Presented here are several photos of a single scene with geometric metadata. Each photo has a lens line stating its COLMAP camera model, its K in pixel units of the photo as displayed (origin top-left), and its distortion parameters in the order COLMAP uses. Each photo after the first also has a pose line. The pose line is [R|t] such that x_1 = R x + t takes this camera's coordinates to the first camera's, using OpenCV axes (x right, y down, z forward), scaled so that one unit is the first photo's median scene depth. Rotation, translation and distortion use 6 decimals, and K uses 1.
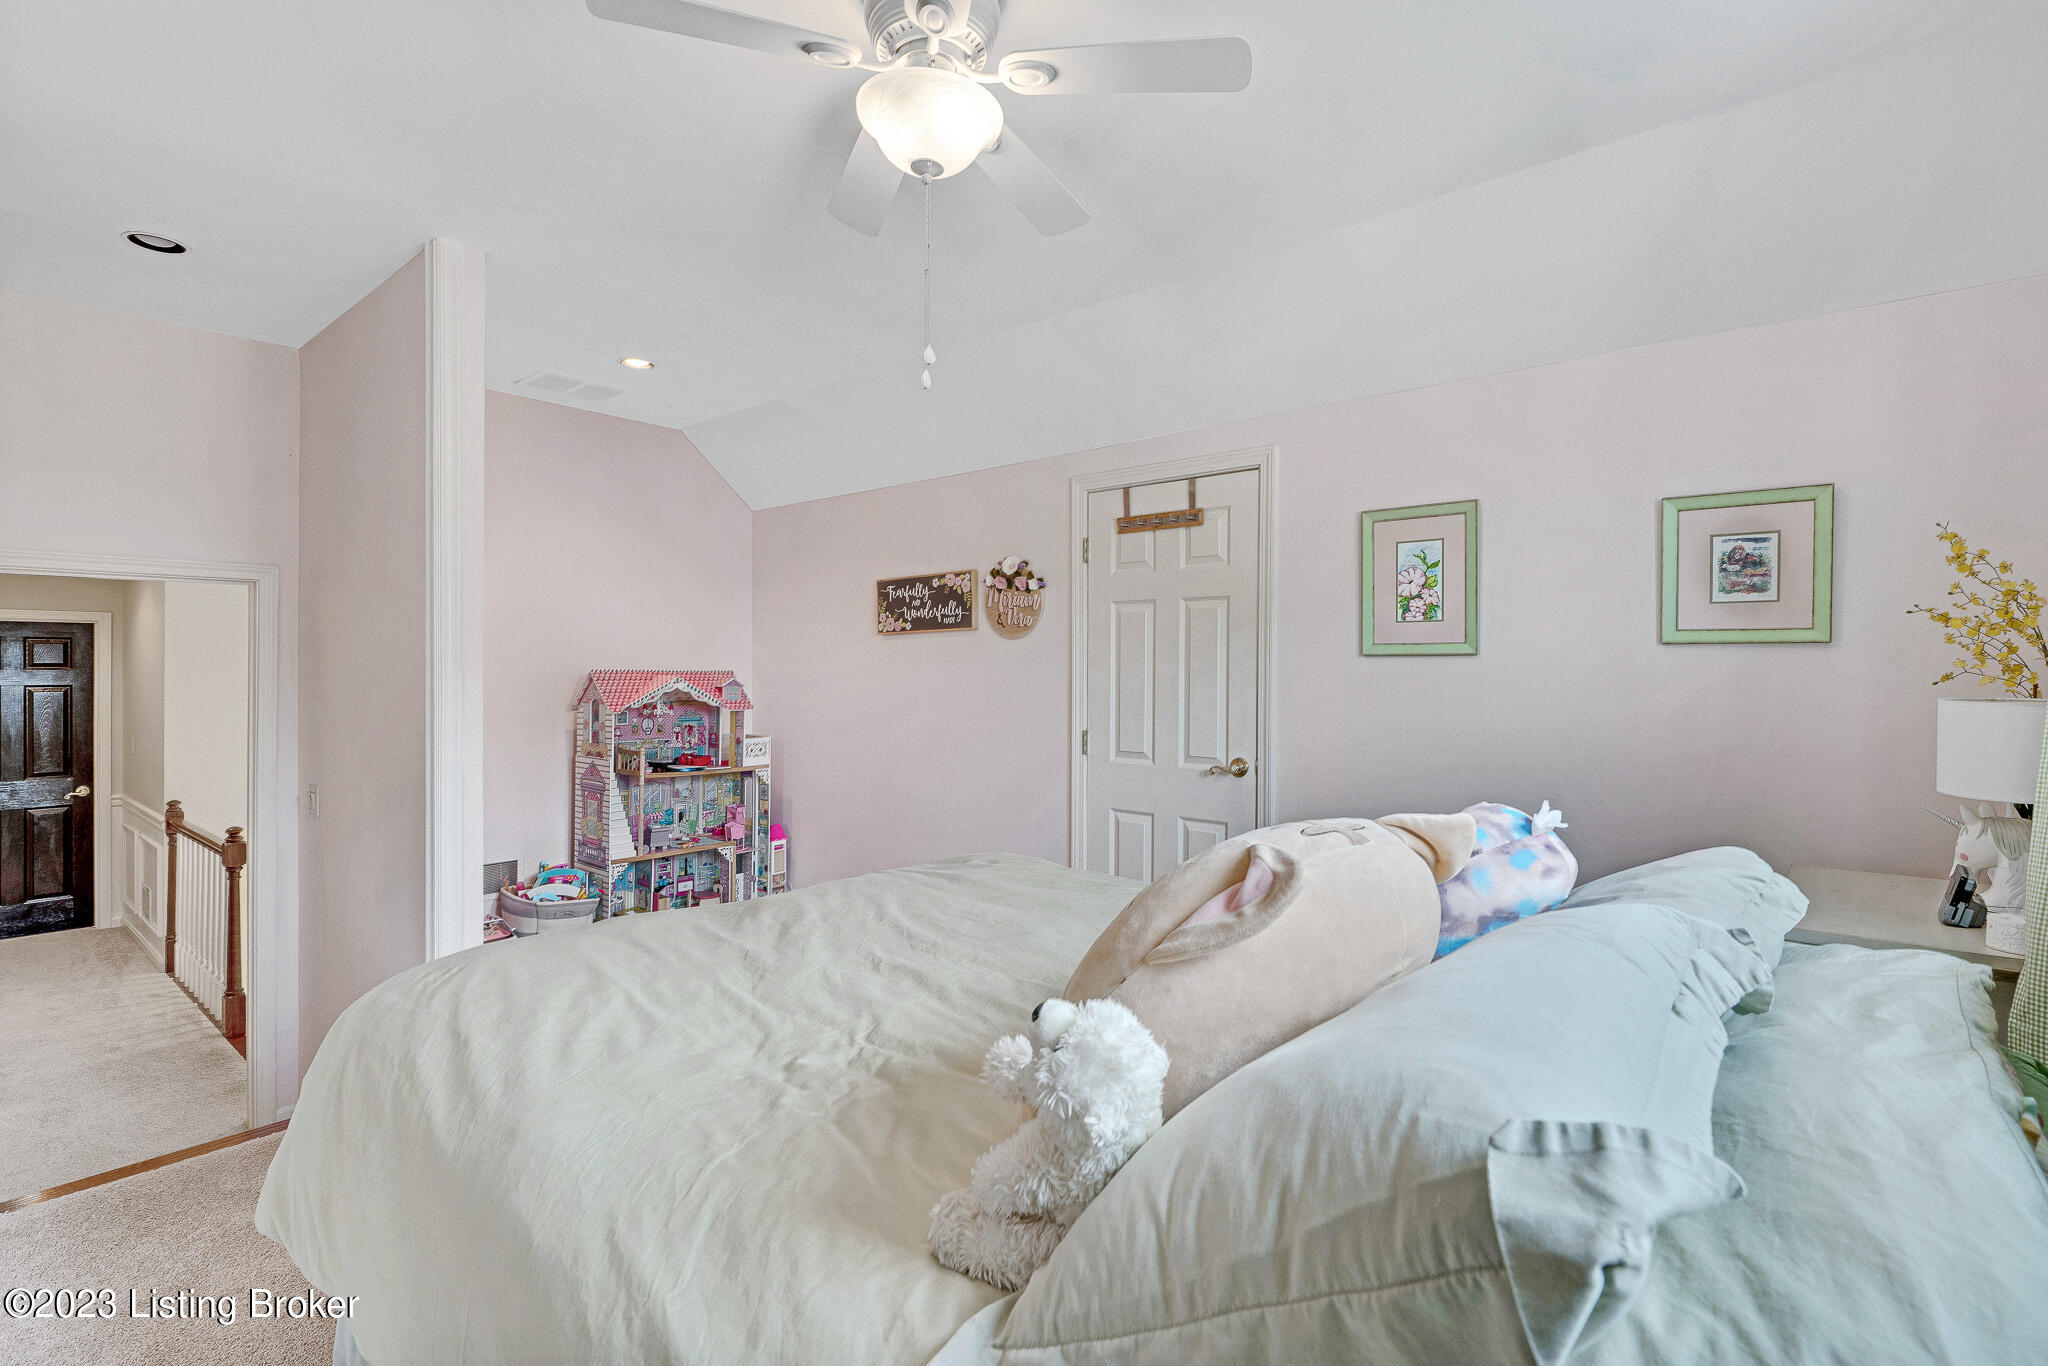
lens RADIAL K [[947.5, 0, 1029.0], [0, 947.5, 676.2], [0, 0, 1]] dist [-0.005765, 0.000451]
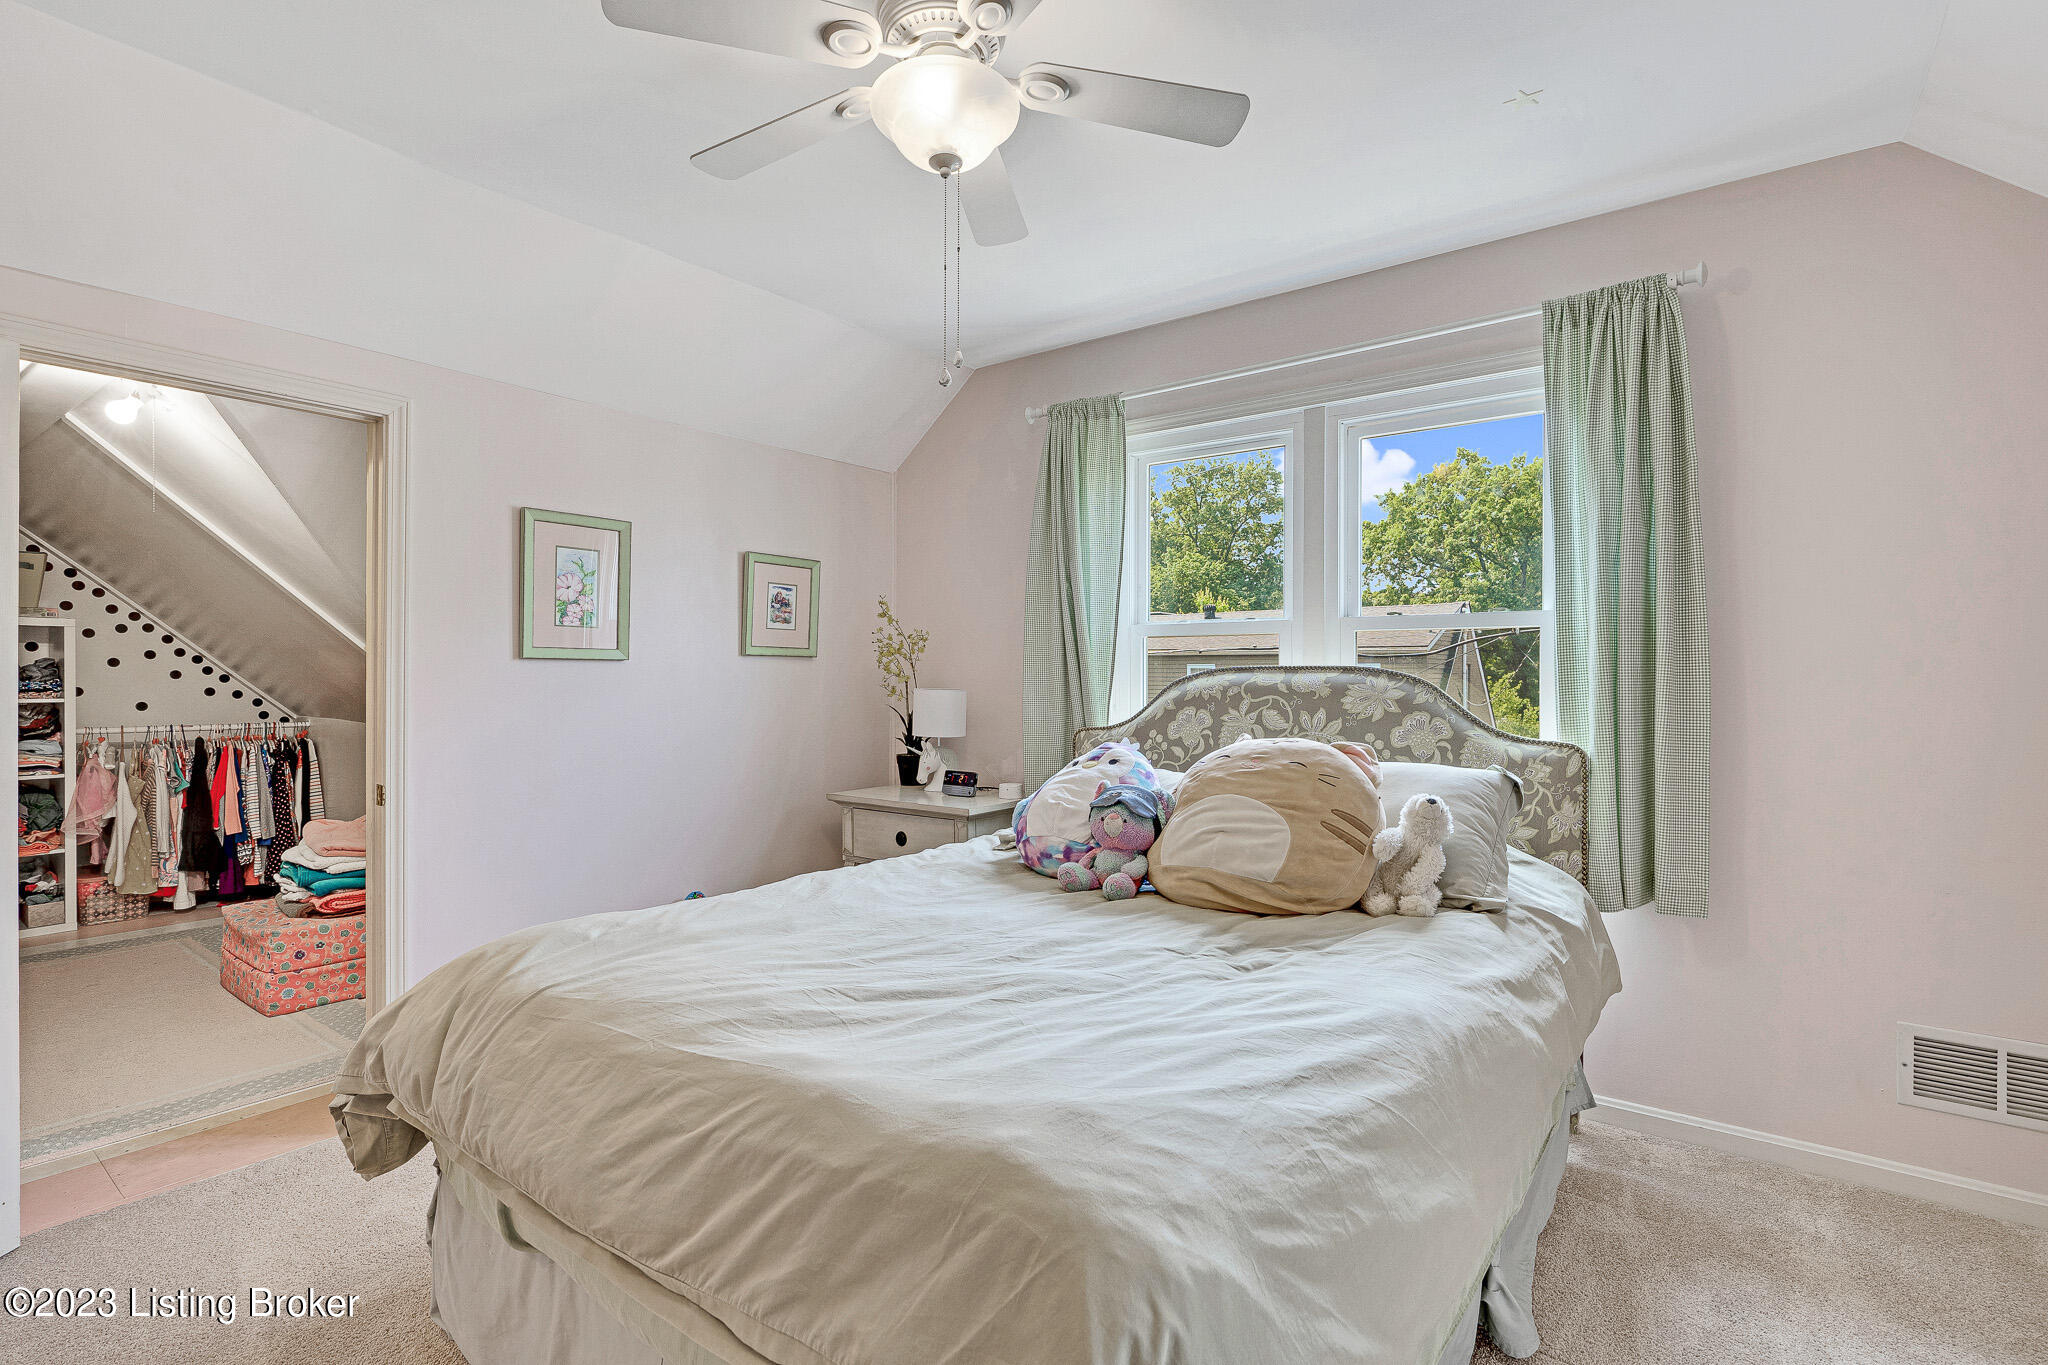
lens RADIAL K [[947.5, 0, 1030.6], [0, 947.5, 675.9], [0, 0, 1]] dist [-0.005765, 0.000451]
pose [[-0.044586, -0.003509, 0.998999, -0.784798], [0.001546, 0.999992, 0.003581, -0.008387], [-0.999004, 0.001704, -0.044580, 0.670460]]
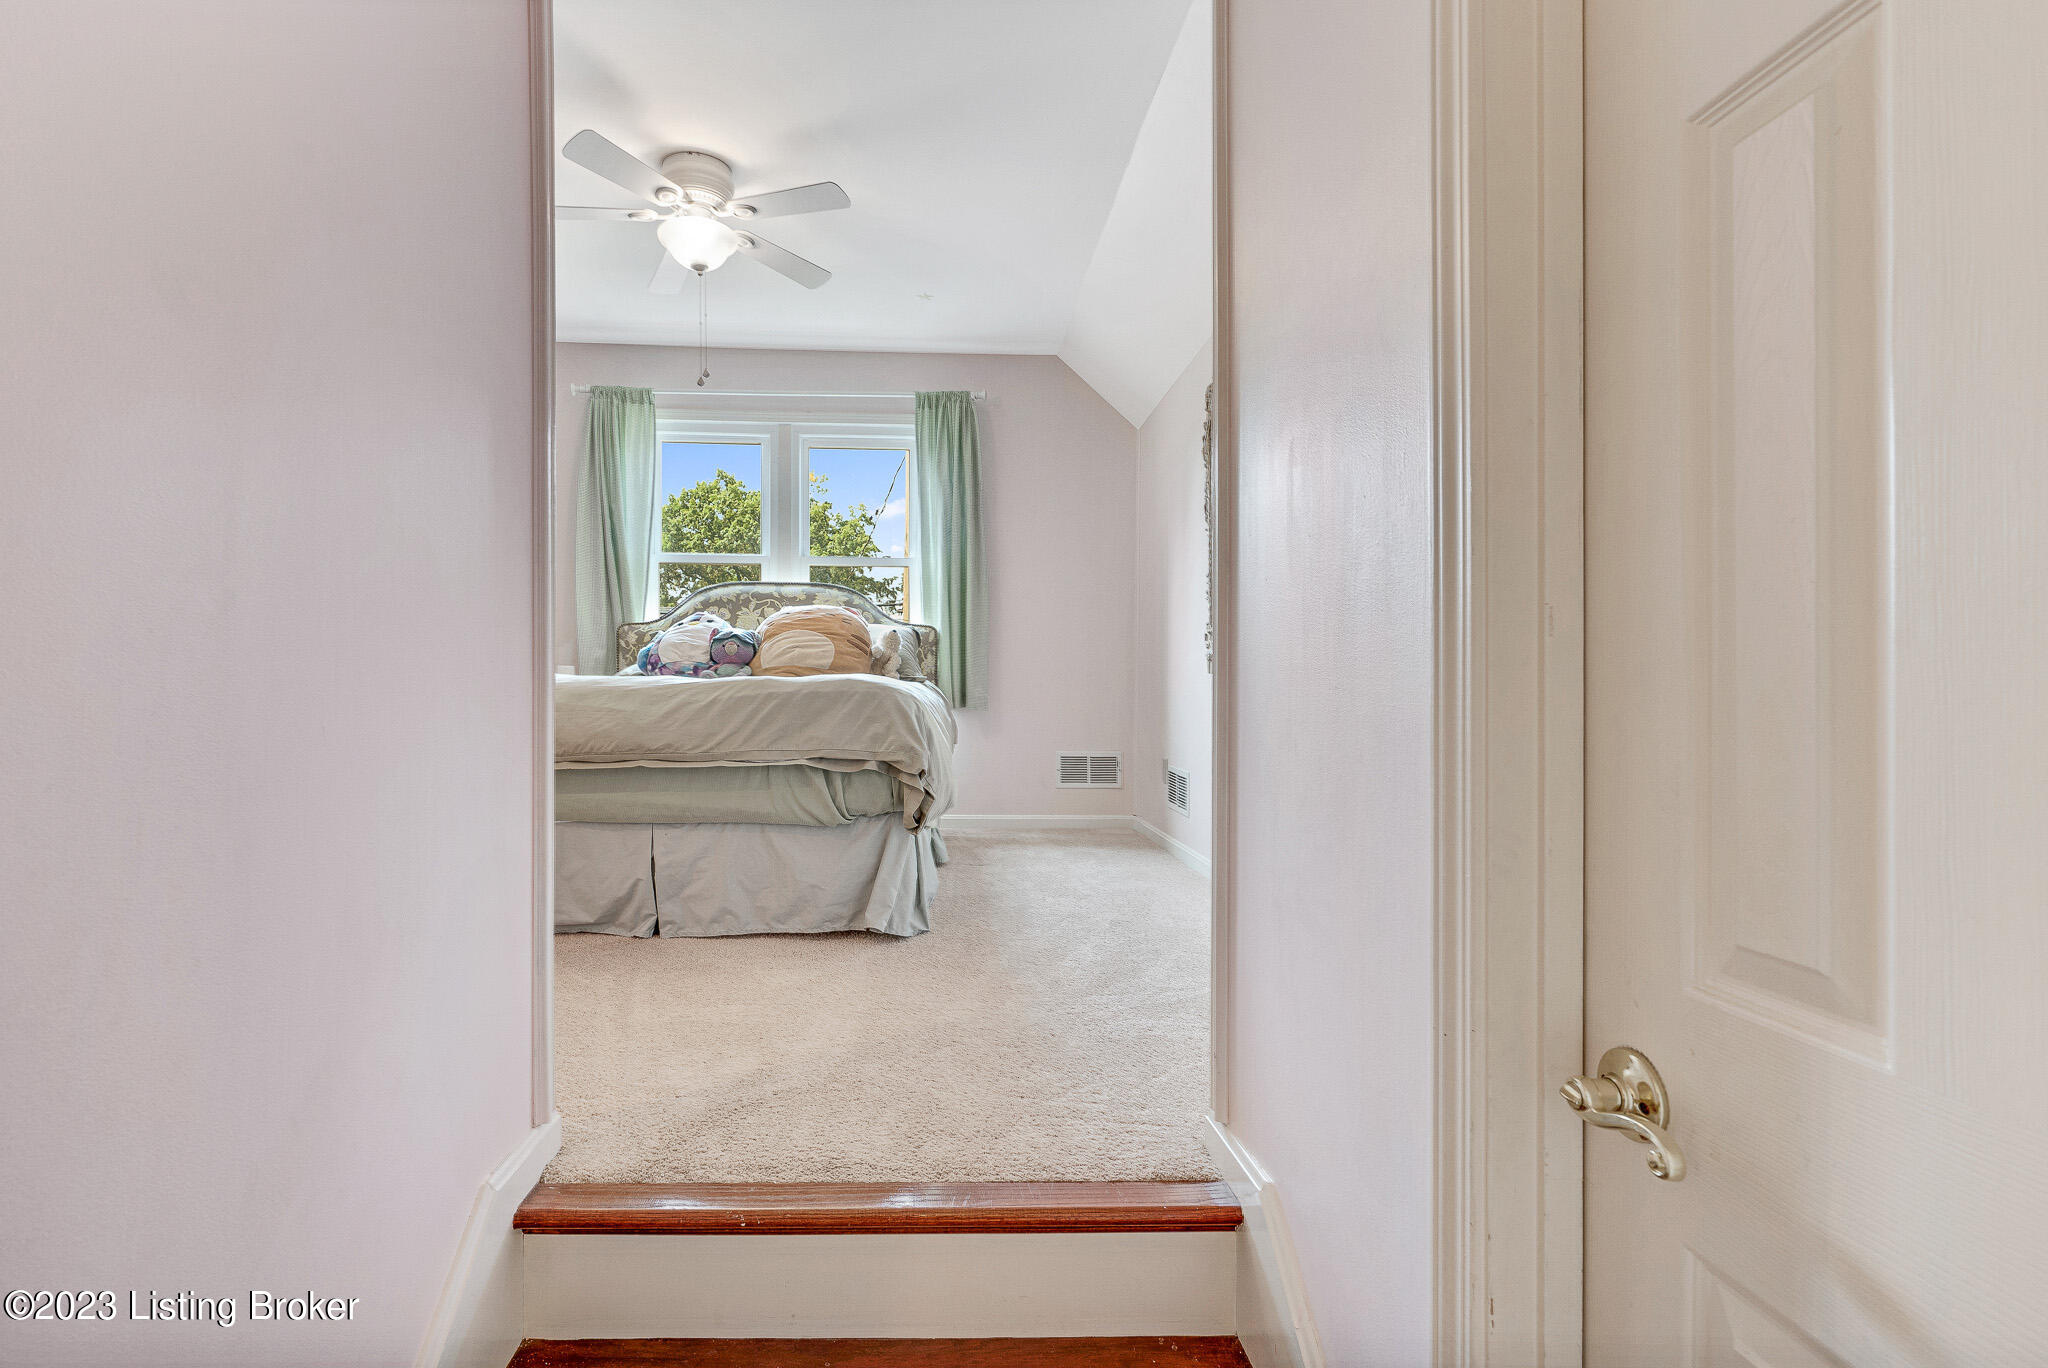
lens RADIAL K [[947.5, 0, 1021.0], [0, 947.5, 687.0], [0, 0, 1]] dist [-0.005765, 0.000451]
pose [[-0.705485, -0.000086, 0.708725, -1.219350], [0.004946, 0.999975, 0.005045, 0.152763], [-0.708708, 0.007064, -0.705467, 1.182211]]
